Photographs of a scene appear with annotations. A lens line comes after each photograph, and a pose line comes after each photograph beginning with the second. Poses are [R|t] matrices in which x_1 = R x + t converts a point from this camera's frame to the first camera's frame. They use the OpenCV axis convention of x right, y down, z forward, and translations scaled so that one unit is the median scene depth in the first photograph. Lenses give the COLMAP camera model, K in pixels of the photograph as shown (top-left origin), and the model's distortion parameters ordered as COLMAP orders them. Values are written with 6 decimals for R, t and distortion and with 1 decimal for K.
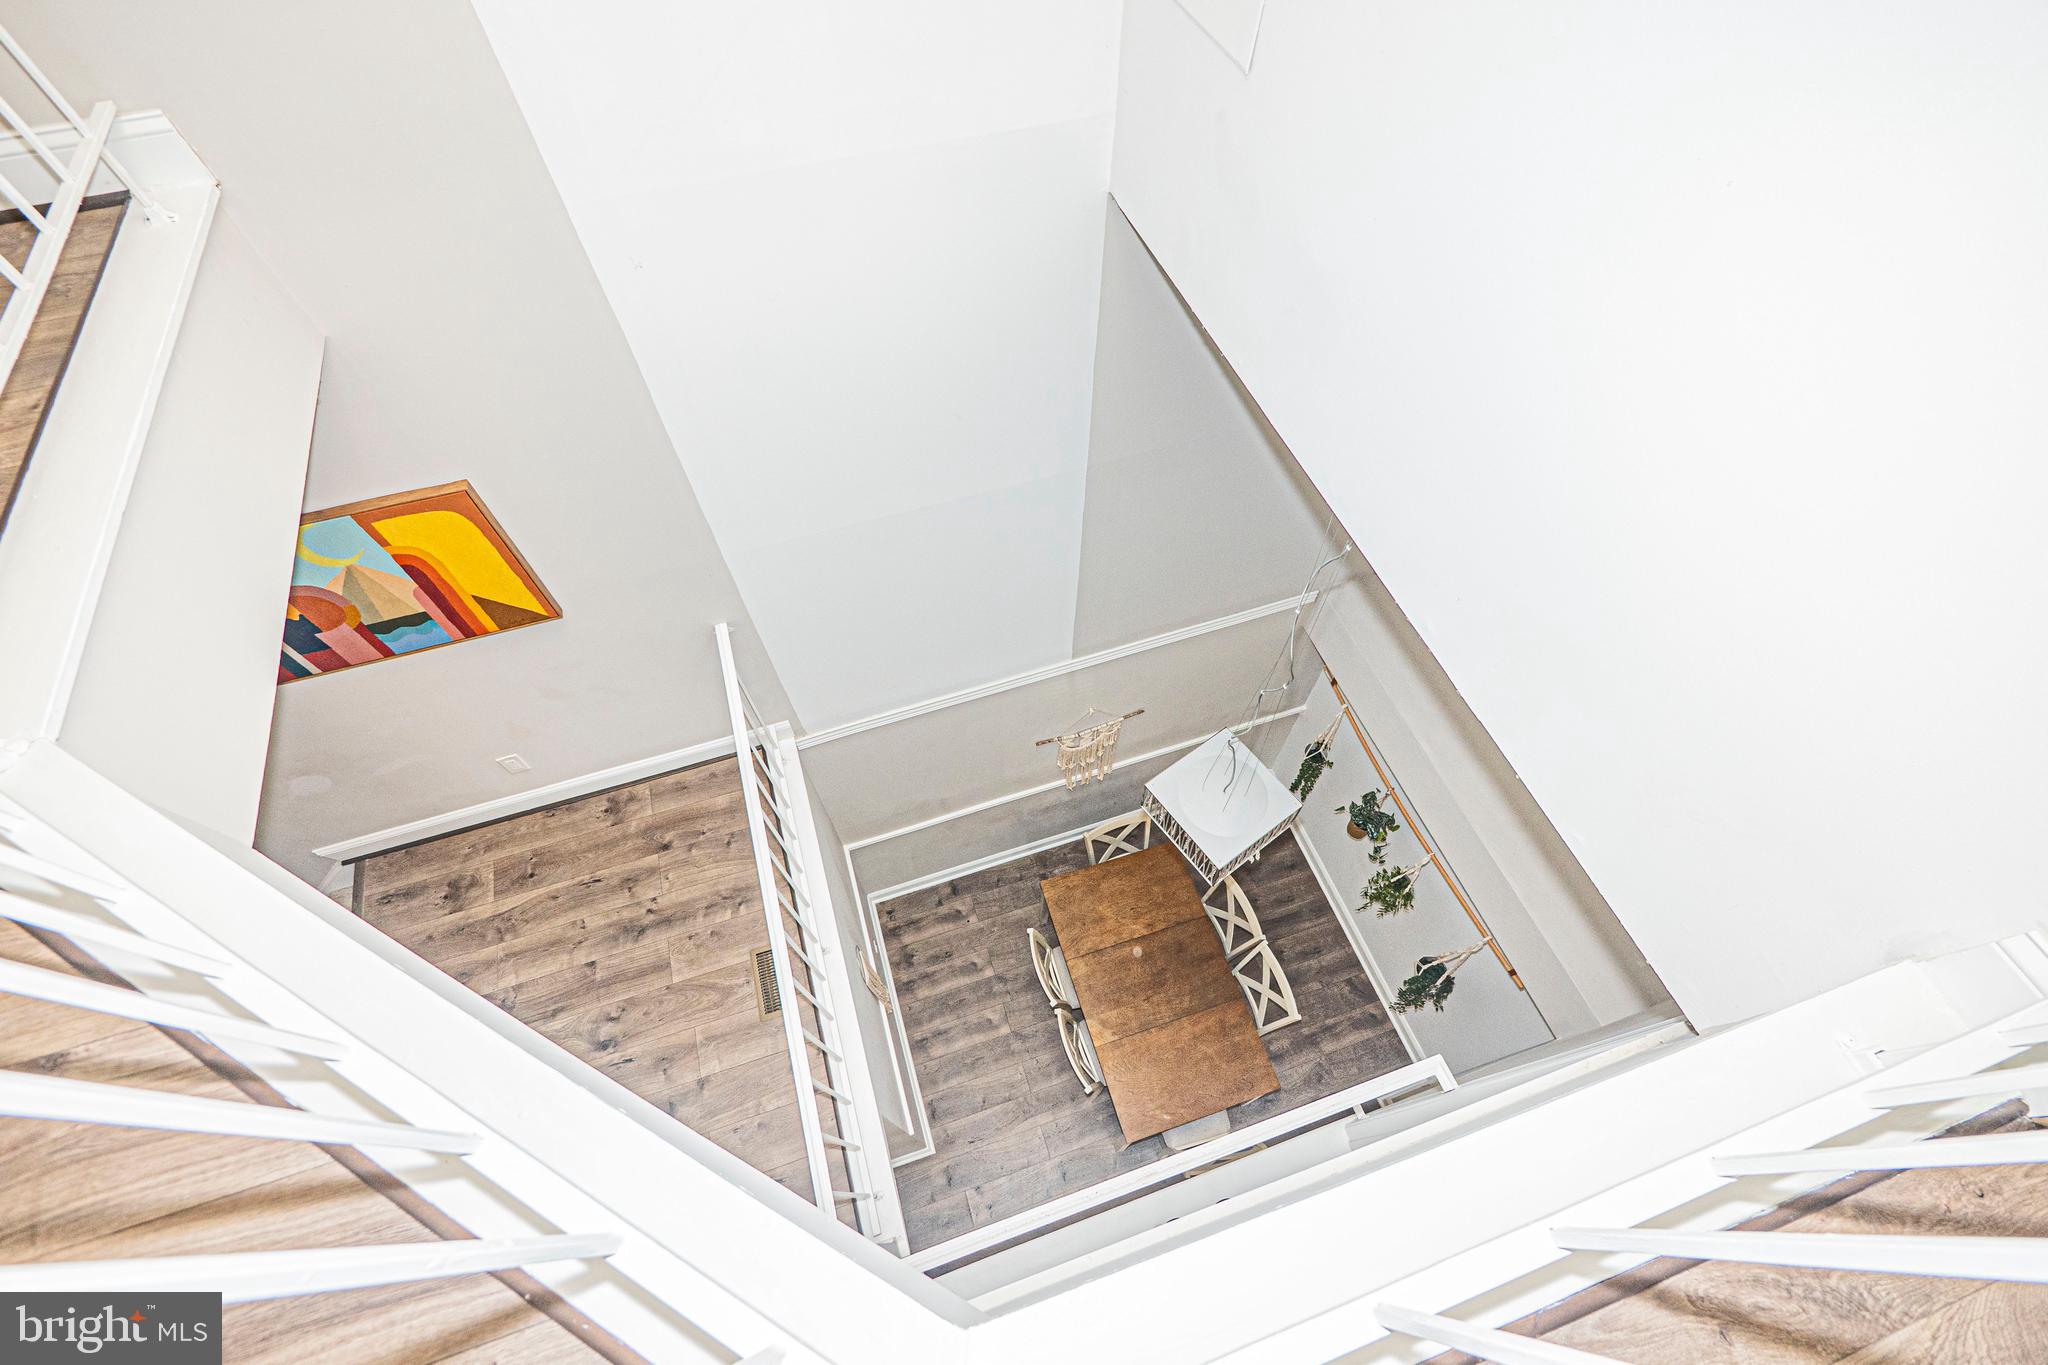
lens RADIAL K [[874.3, 0, 1024.4], [0, 874.3, 671.1], [0, 0, 1]] dist [-0.004221, 0.000035]
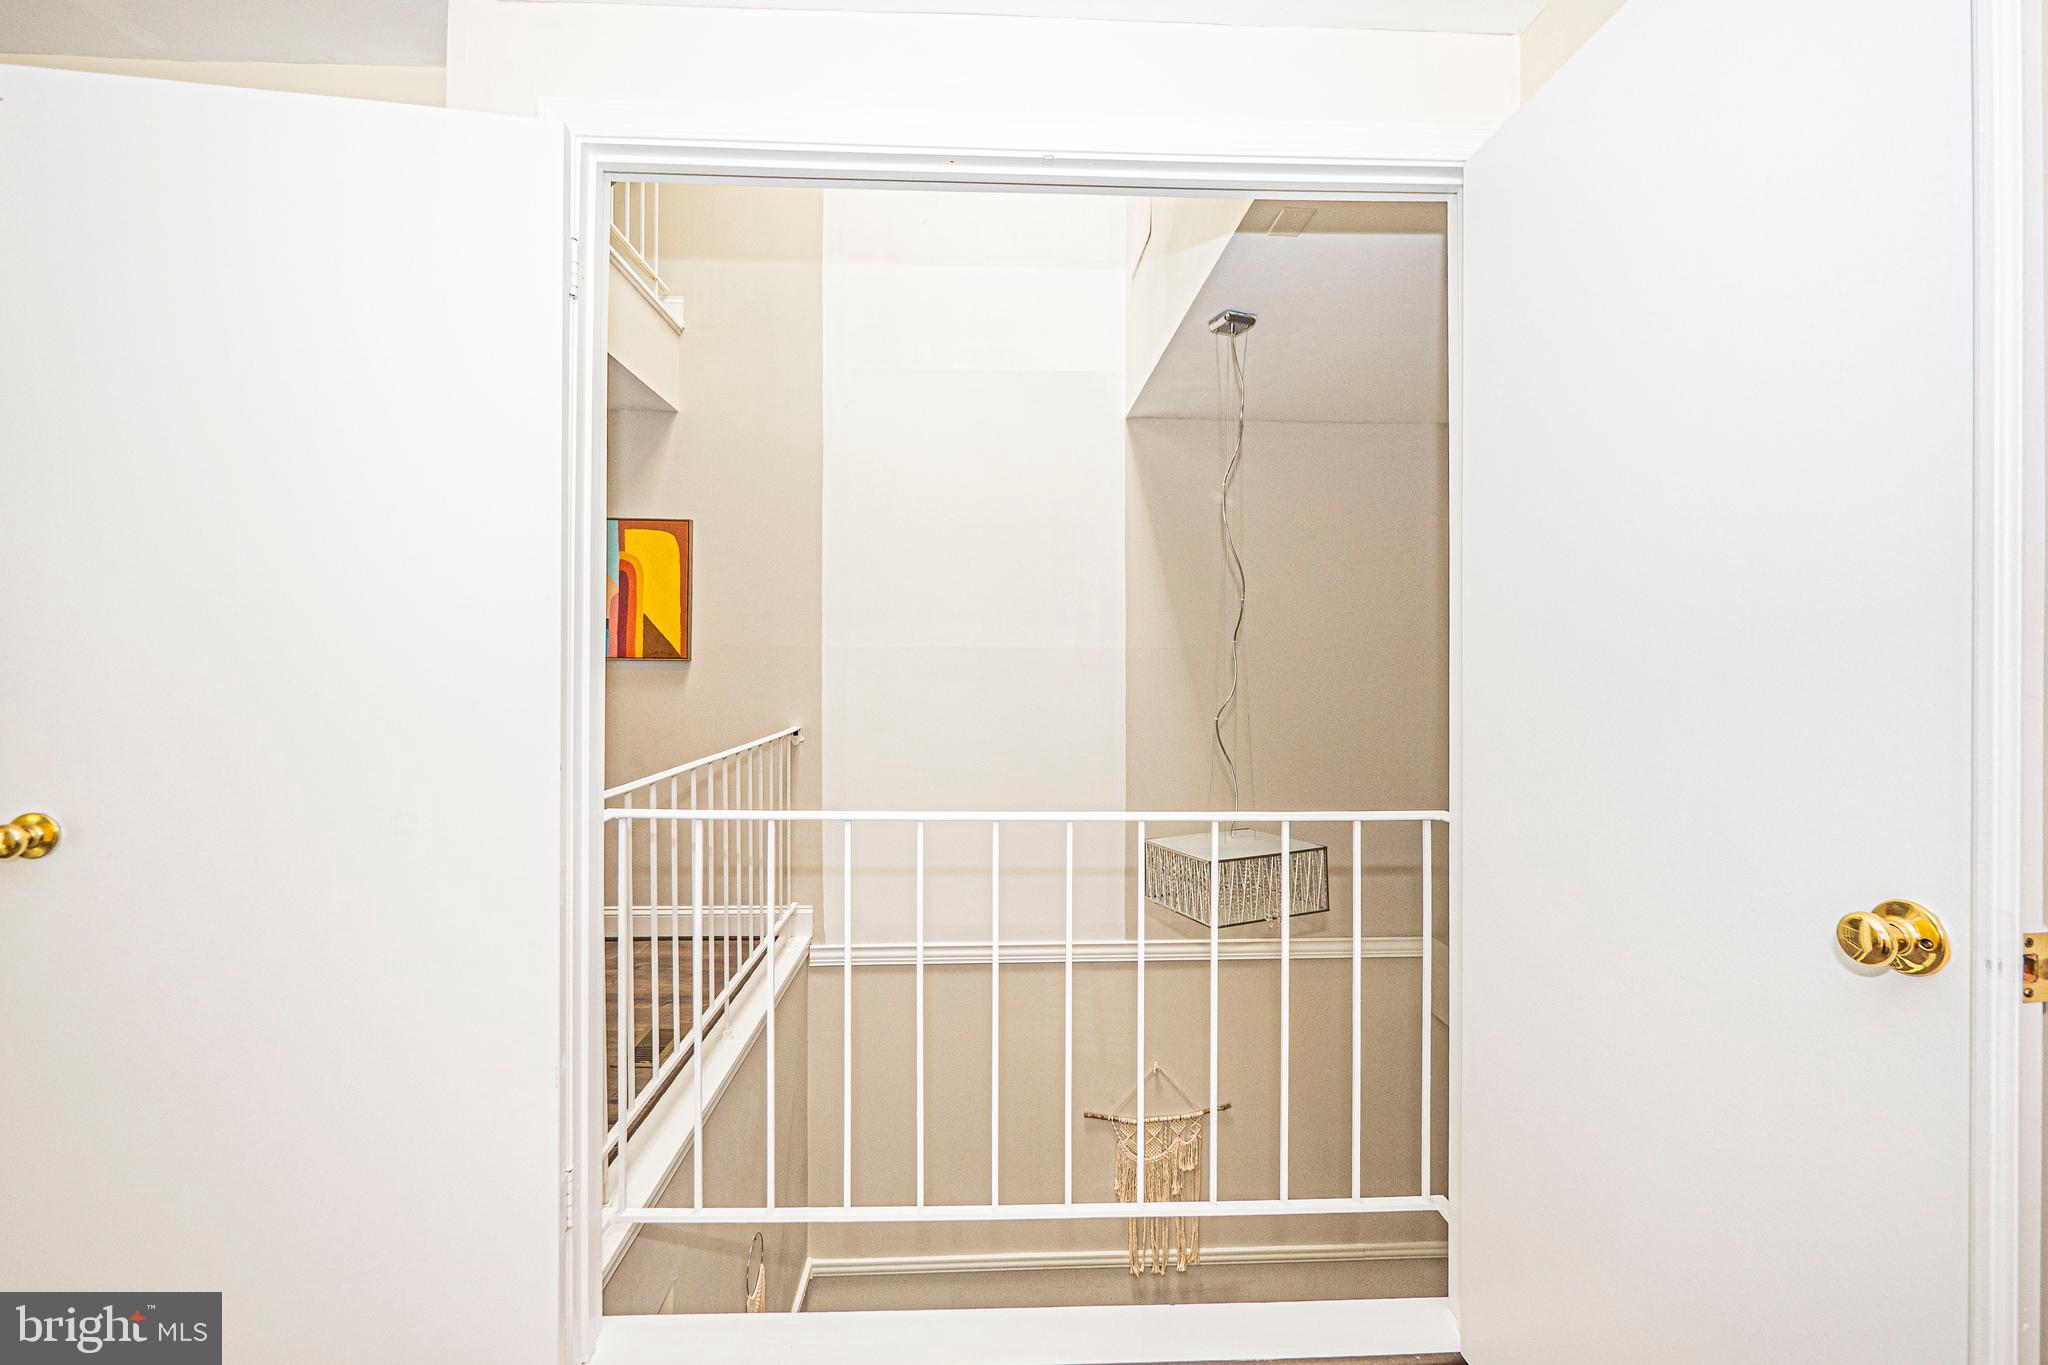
lens RADIAL K [[824.7, 0, 1024.0], [0, 824.7, 682.5], [0, 0, 1]] dist [-0.000774, 0.000011]
pose [[0.962112, 0.000391, -0.272655, 0.283880], [-0.230743, 0.533902, -0.813453, 0.848243], [0.145253, 0.845546, 0.513764, 0.486115]]
